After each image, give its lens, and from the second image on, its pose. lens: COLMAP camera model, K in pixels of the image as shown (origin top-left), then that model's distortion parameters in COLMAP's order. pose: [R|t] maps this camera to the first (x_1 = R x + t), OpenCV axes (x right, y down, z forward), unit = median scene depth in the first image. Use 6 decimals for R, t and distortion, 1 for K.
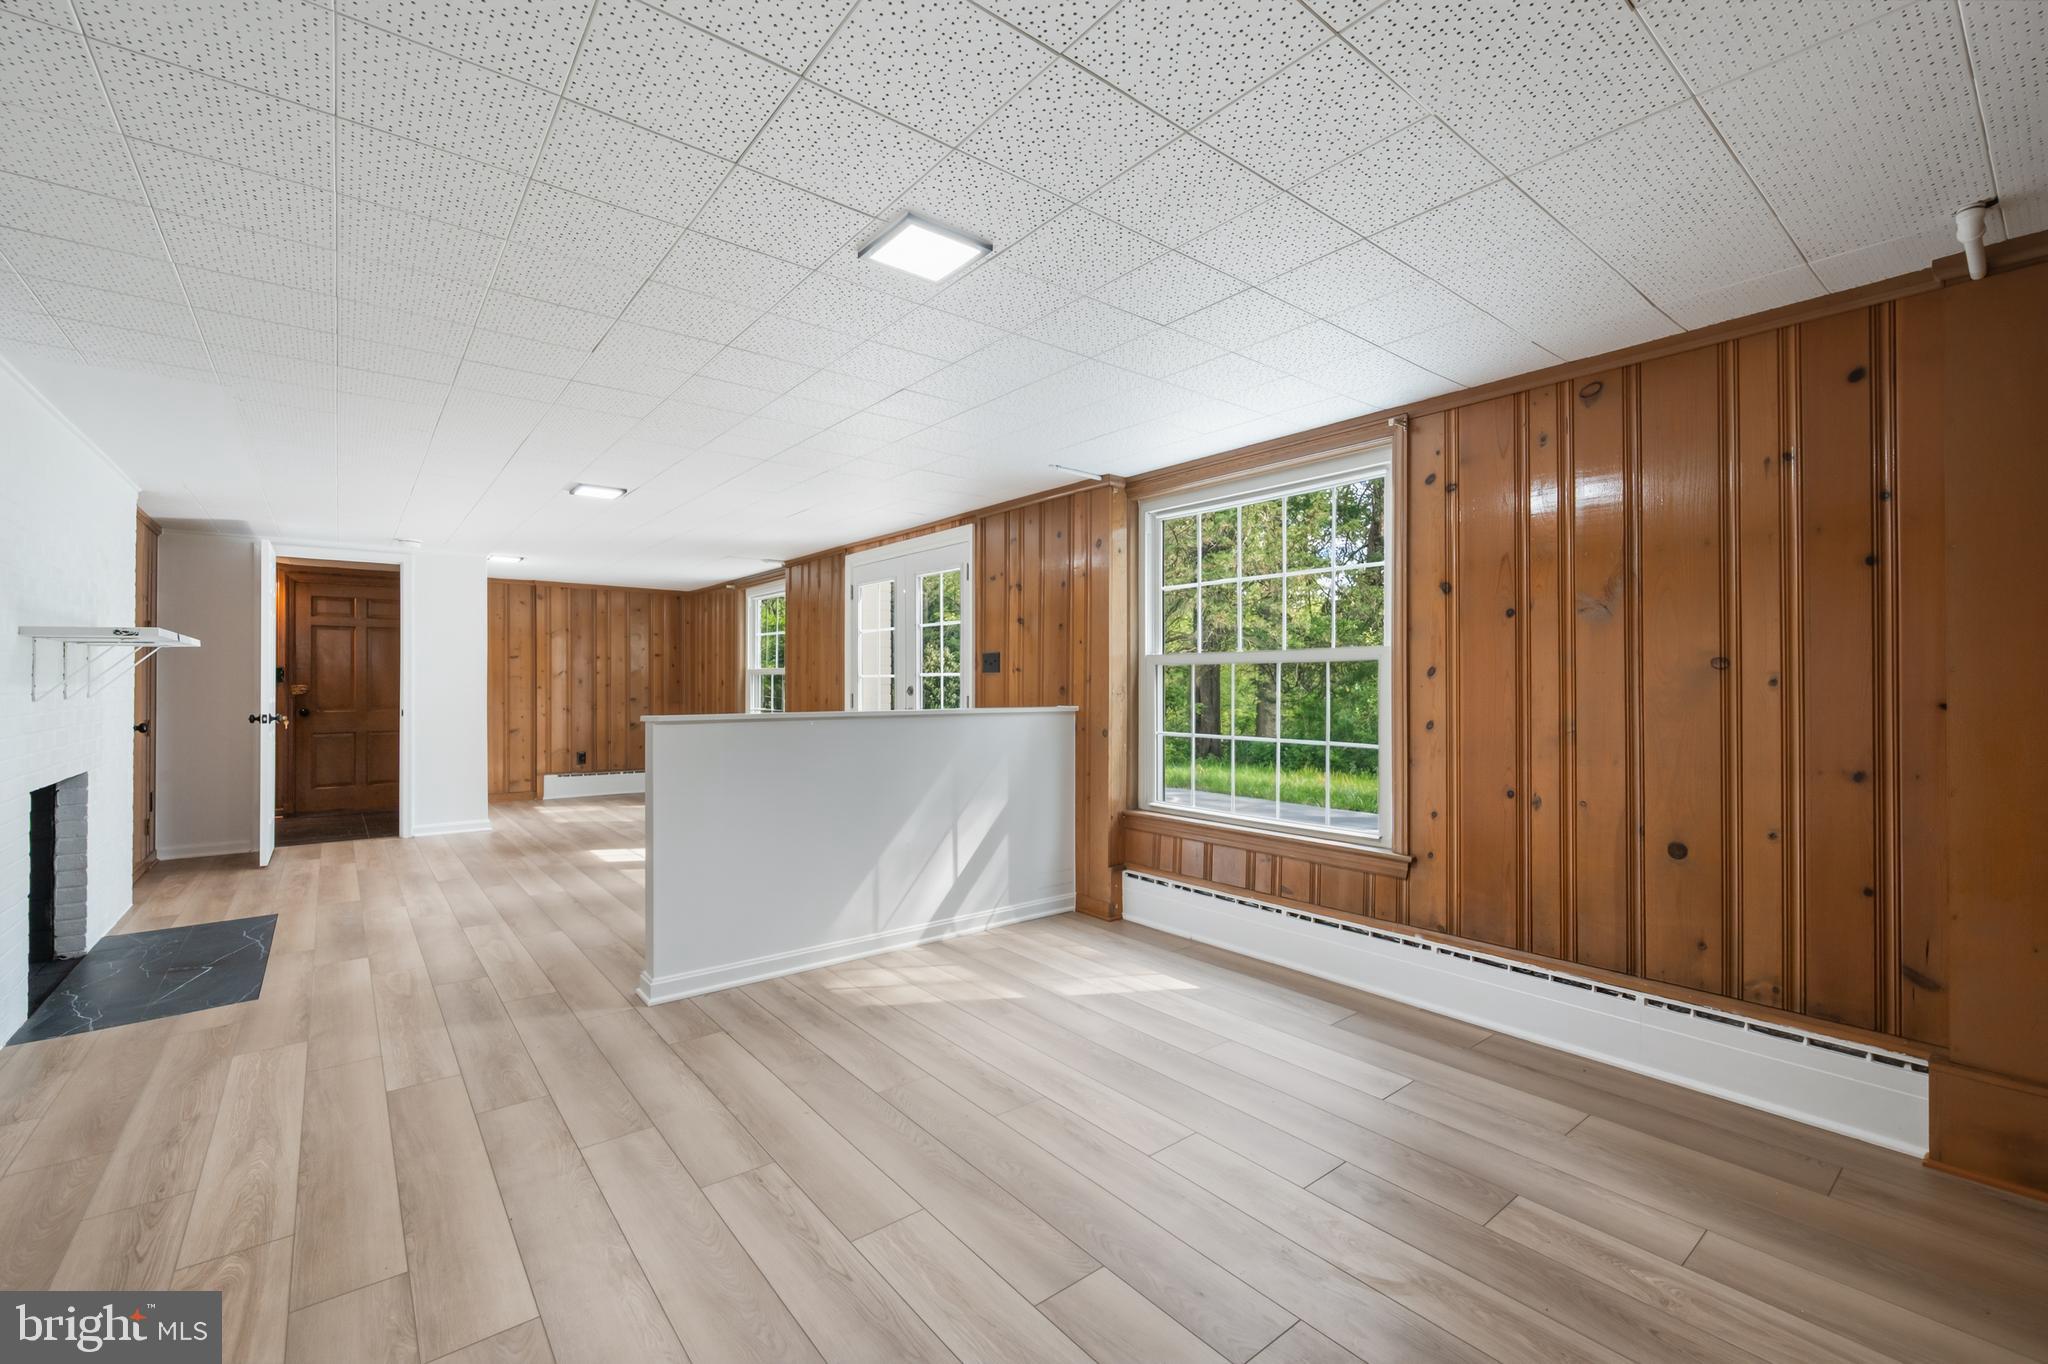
lens RADIAL K [[856.1, 0, 1021.1], [0, 856.1, 677.3], [0, 0, 1]] dist [0.000003, -0.000042]
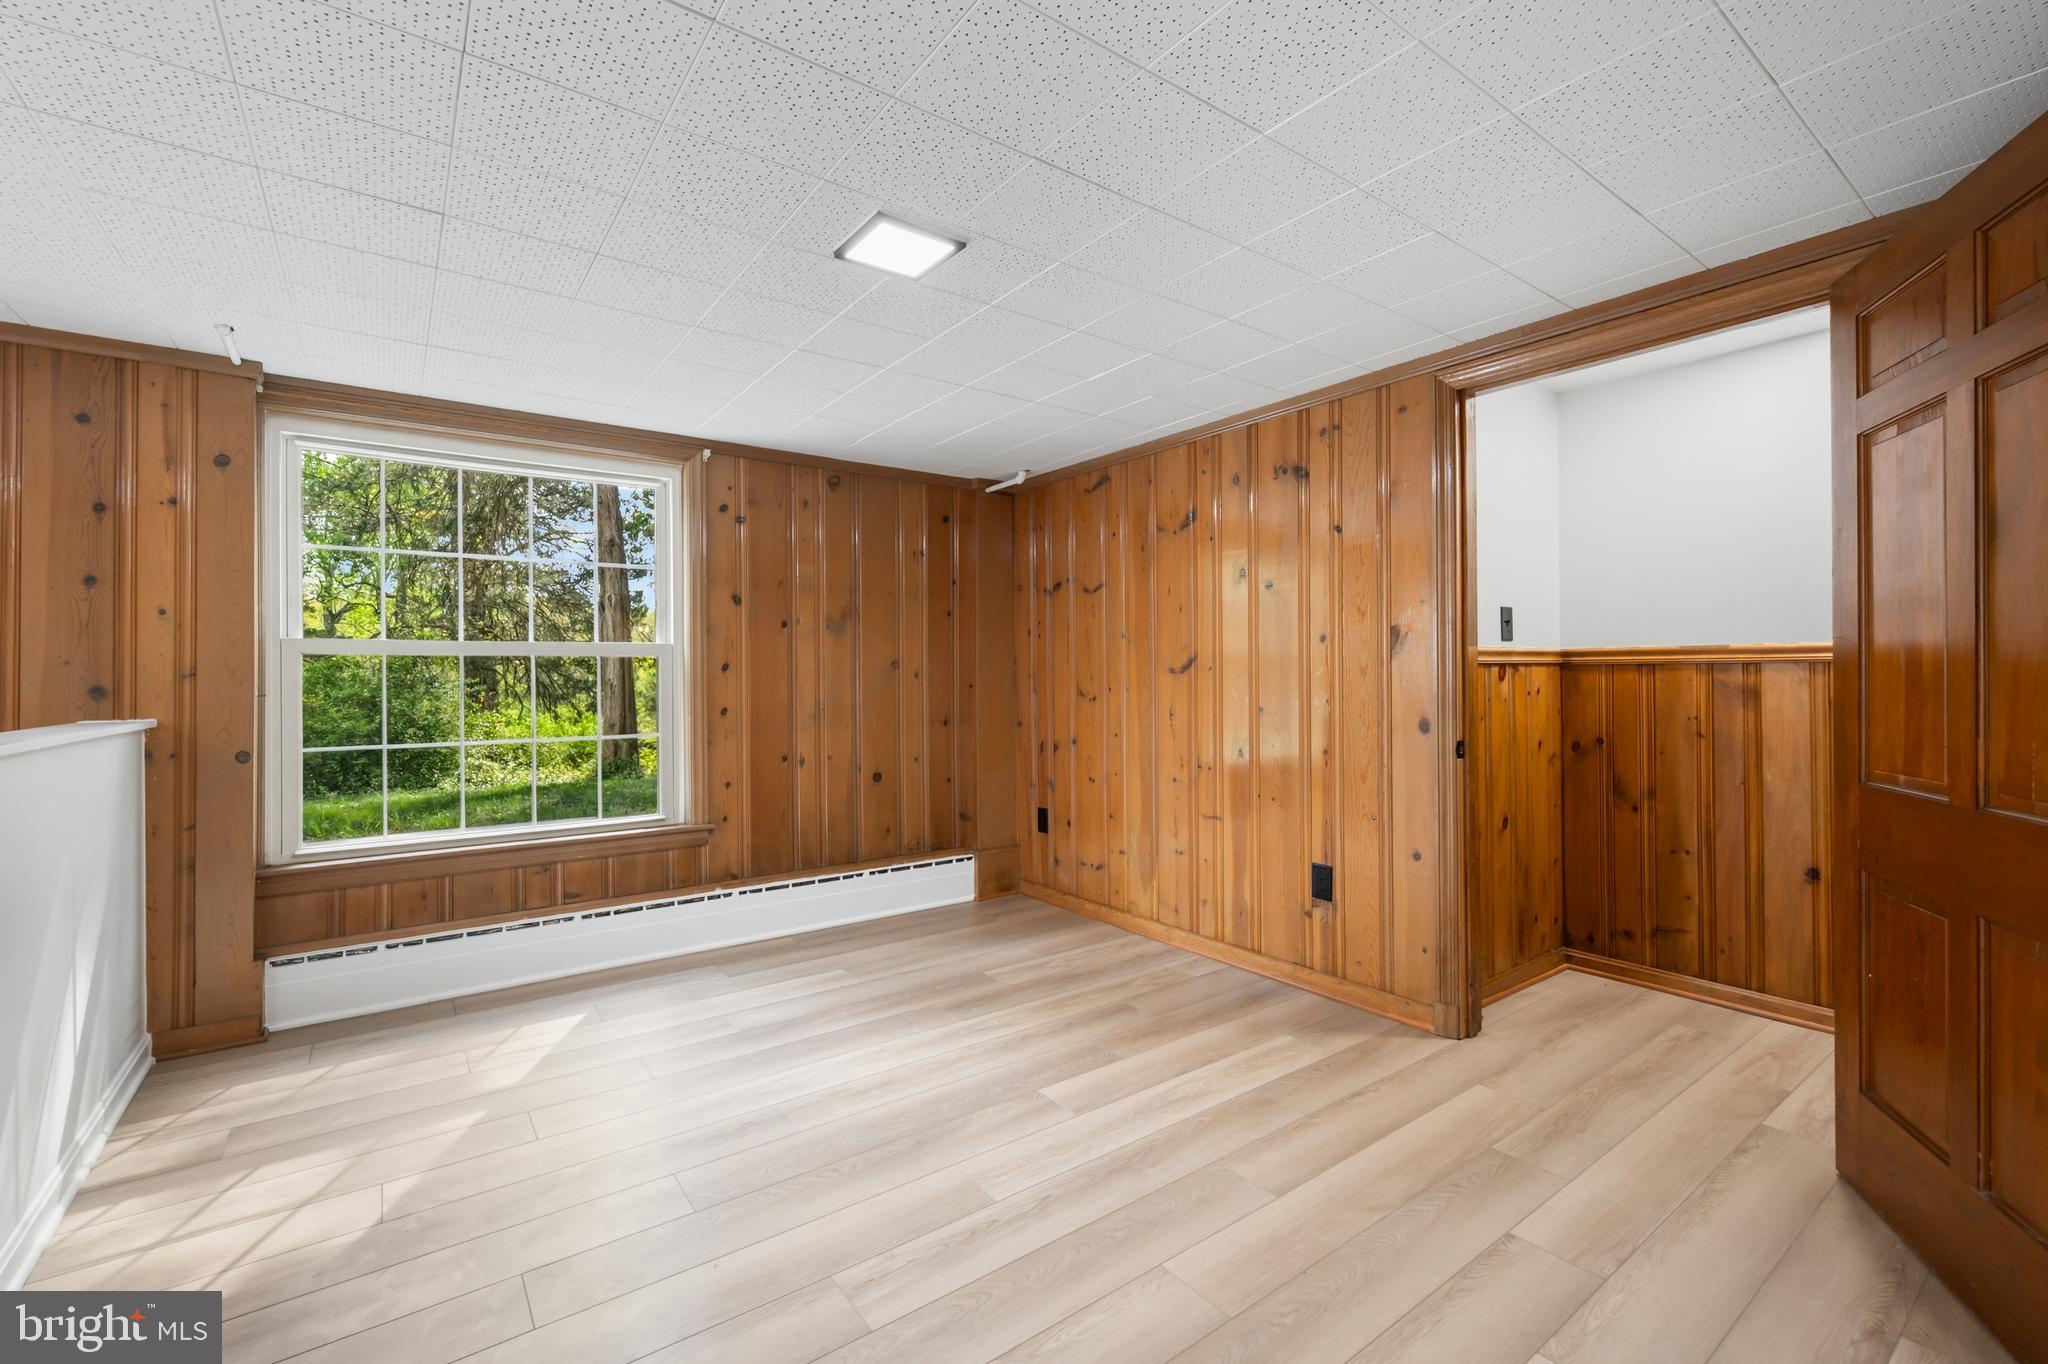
lens RADIAL K [[882.2, 0, 1029.4], [0, 882.2, 657.8], [0, 0, 1]] dist [0.000212, 0.000014]
pose [[0.034202, 0.012176, 0.999341, -0.769225], [-0.007833, 0.999898, -0.011915, -0.008616], [-0.999384, -0.007420, 0.034293, 0.536572]]
